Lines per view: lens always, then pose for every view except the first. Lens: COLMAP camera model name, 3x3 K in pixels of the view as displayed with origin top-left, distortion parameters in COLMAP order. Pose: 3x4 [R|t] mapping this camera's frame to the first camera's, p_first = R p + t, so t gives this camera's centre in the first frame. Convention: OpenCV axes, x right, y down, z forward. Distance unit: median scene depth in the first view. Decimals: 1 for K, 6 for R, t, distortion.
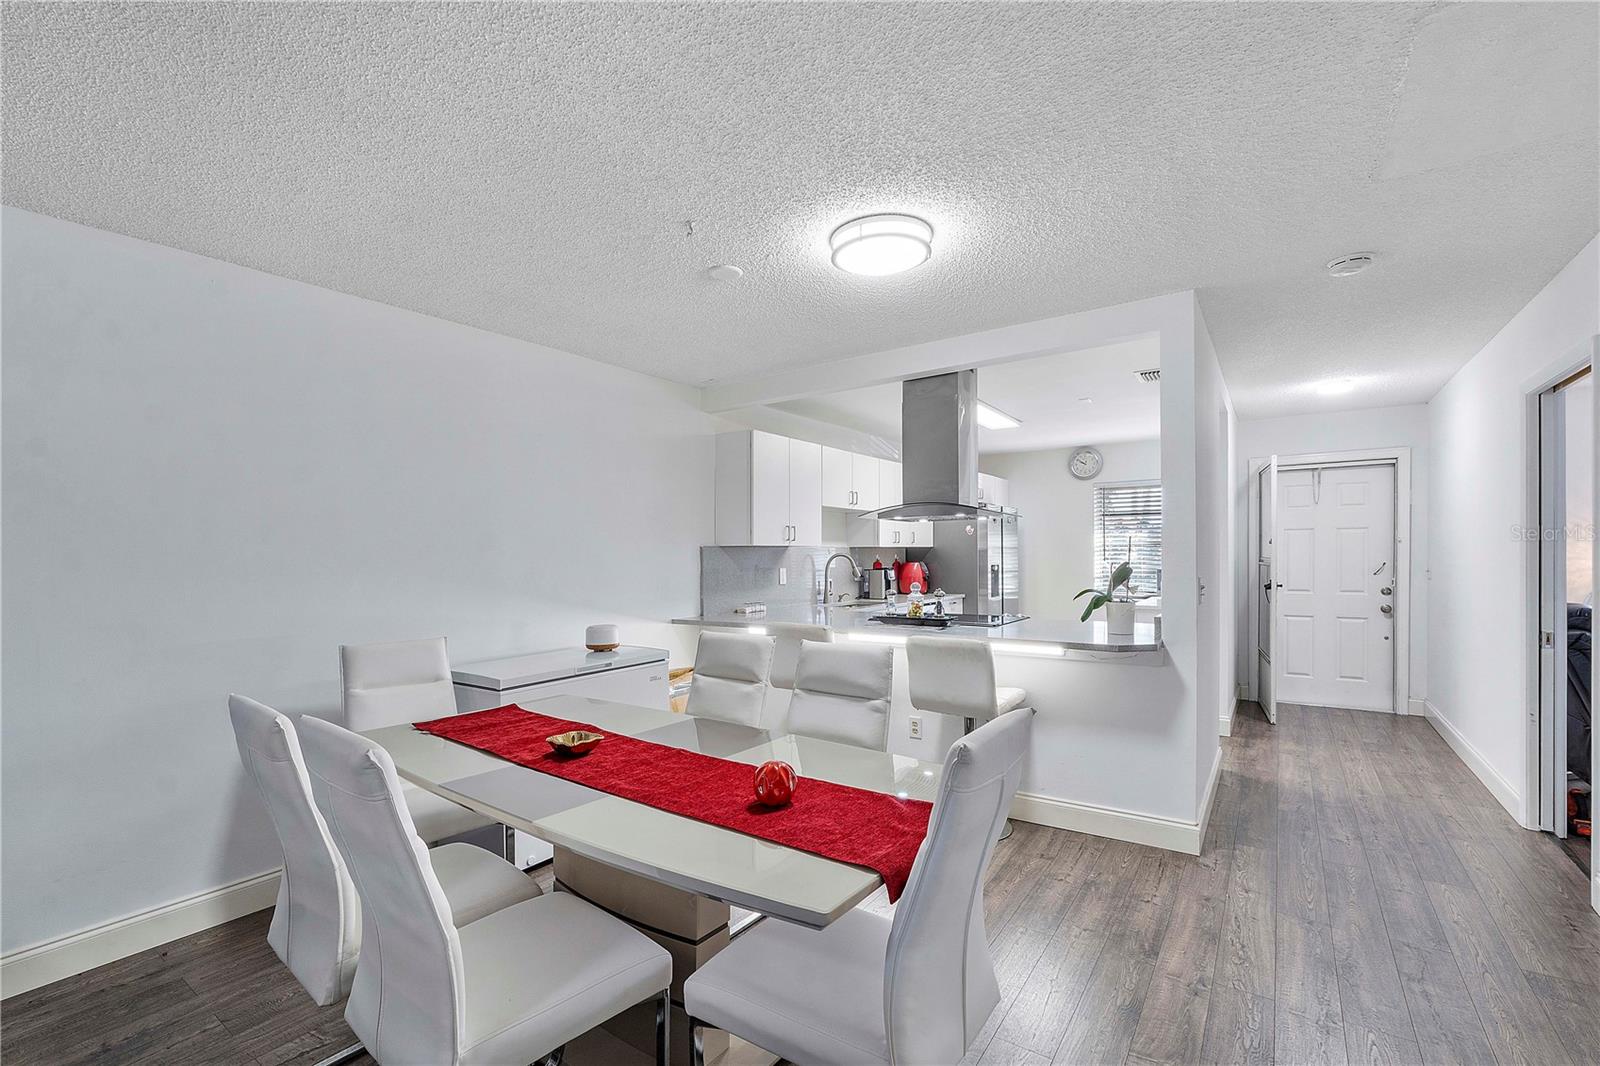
lens RADIAL K [[687.3, 0, 802.8], [0, 687.3, 548.0], [0, 0, 1]] dist [-0.013799, -0.001902]
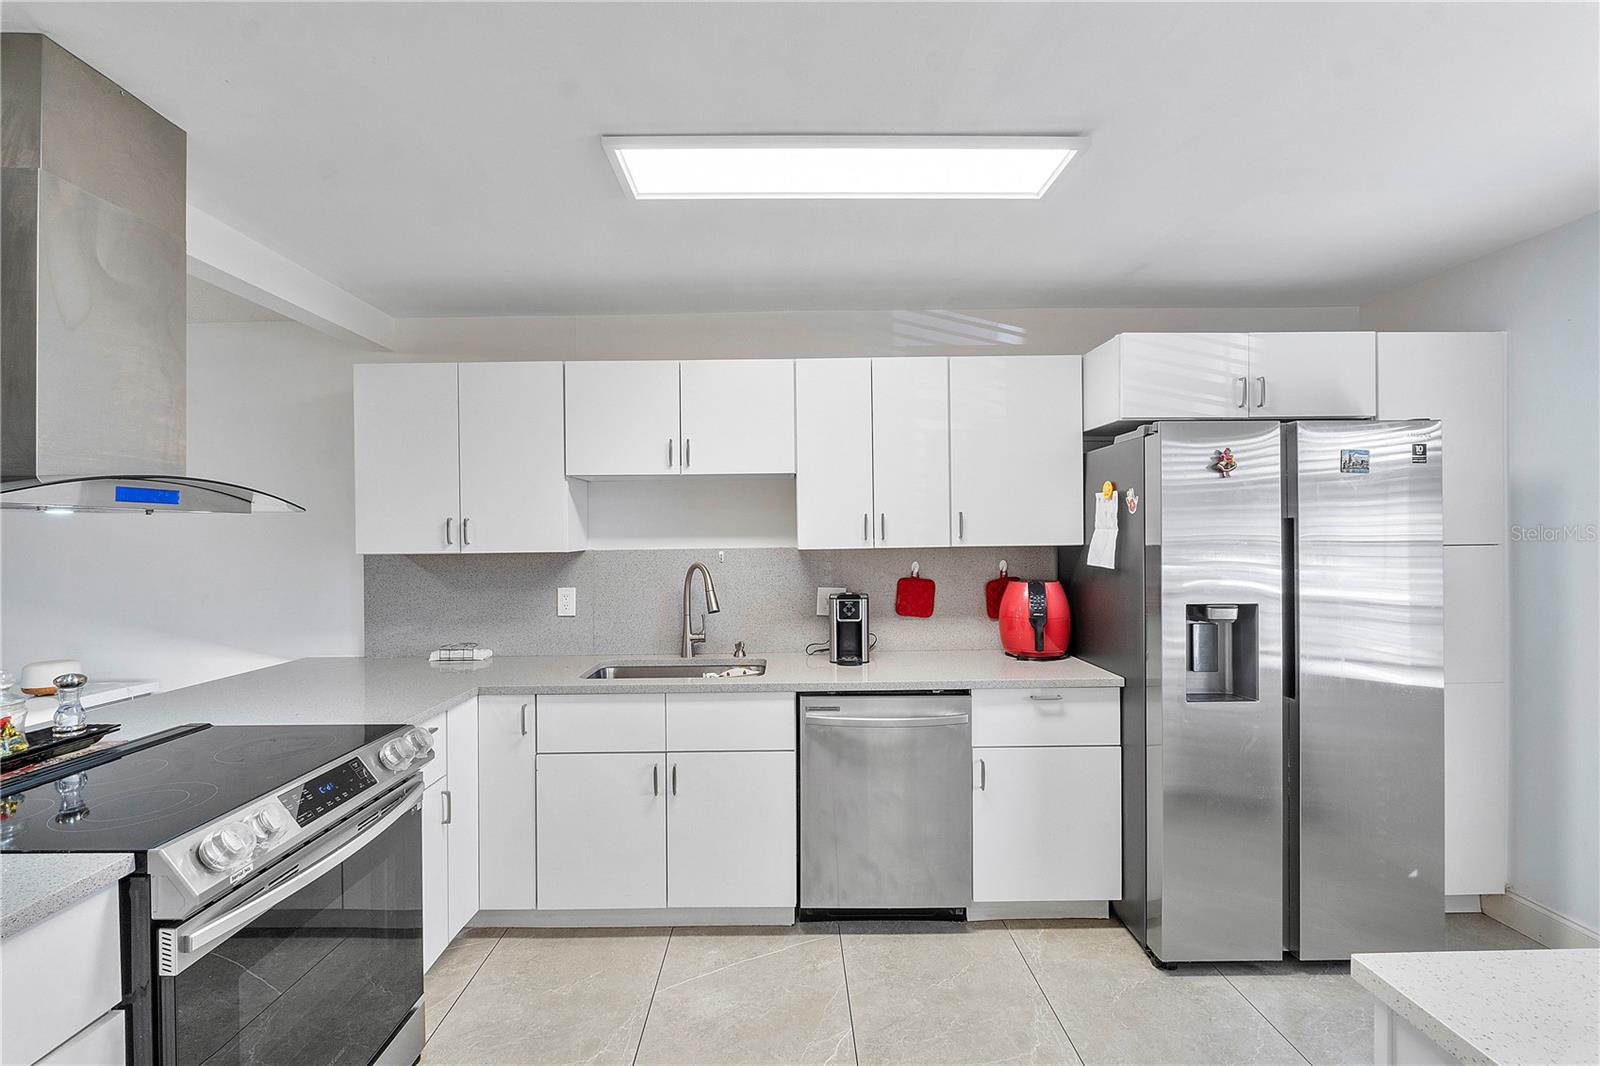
lens RADIAL K [[687.3, 0, 777.8], [0, 687.3, 532.5], [0, 0, 1]] dist [-0.013799, -0.001902]
pose [[0.567811, -0.002302, -0.823156, 0.478505], [0.011389, 0.999922, 0.005060, -0.016095], [0.823080, -0.012248, 0.567793, 0.723574]]
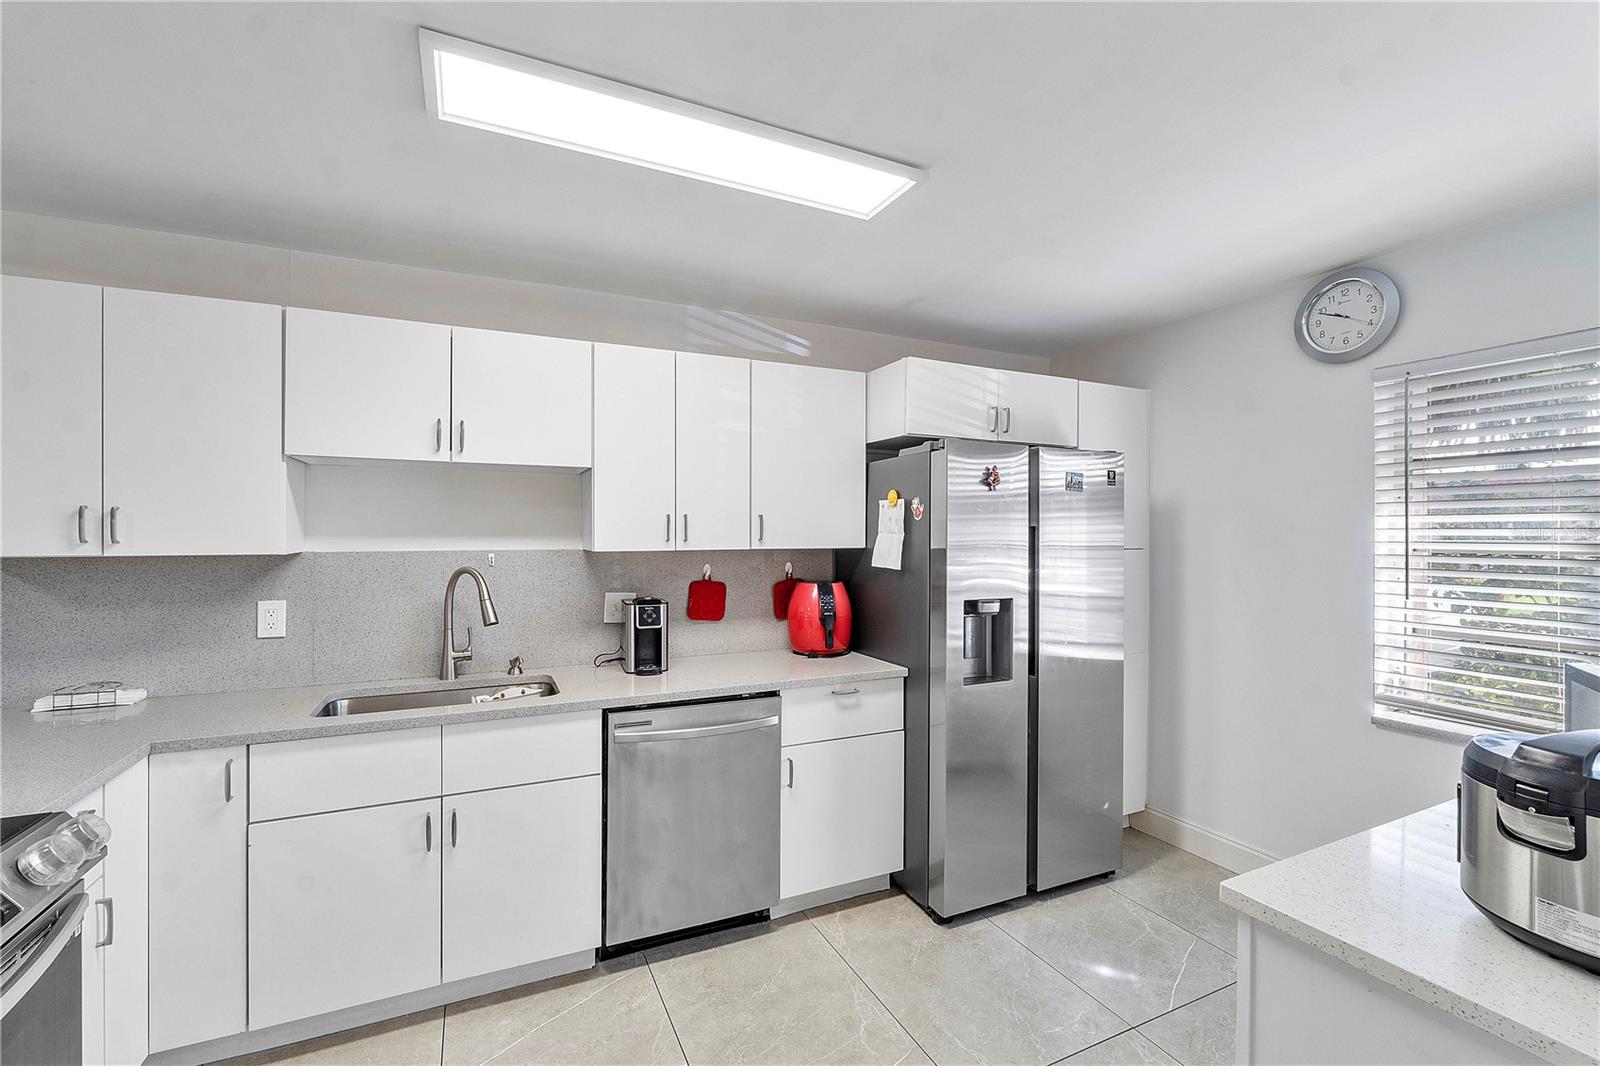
lens RADIAL K [[687.3, 0, 801.1], [0, 687.3, 534.3], [0, 0, 1]] dist [-0.013799, -0.001902]
pose [[0.867008, 0.006140, -0.498256, 0.425601], [-0.003902, 0.999977, 0.005532, -0.015529], [0.498279, -0.002852, 0.867012, 0.697389]]
